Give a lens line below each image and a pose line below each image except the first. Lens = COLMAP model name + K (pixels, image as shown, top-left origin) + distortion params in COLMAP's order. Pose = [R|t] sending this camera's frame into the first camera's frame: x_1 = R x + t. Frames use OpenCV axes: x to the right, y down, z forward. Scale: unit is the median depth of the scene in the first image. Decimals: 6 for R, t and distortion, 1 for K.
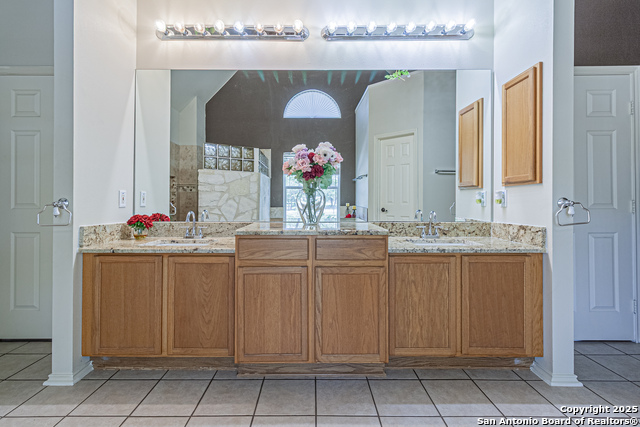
lens RADIAL K [[308.4, 0, 320.0], [0, 308.4, 199.1], [0, 0, 1]] dist [0.006420, 0.000544]
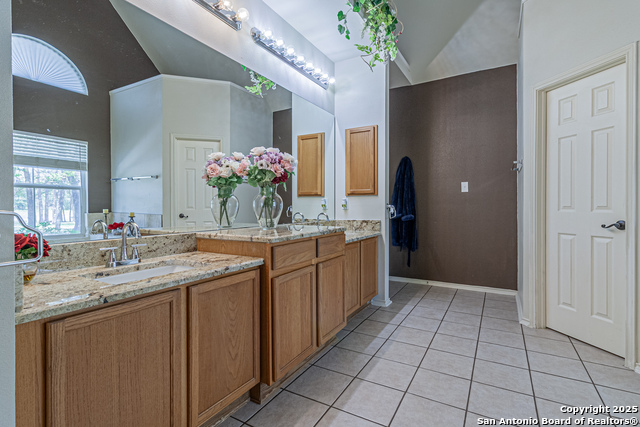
lens RADIAL K [[308.4, 0, 323.0], [0, 308.4, 209.8], [0, 0, 1]] dist [0.006420, 0.000544]
pose [[0.487458, -0.011738, 0.873067, -0.926058], [-0.001786, 0.999894, 0.014441, 0.006569], [-0.873145, -0.008598, 0.487386, 0.411689]]
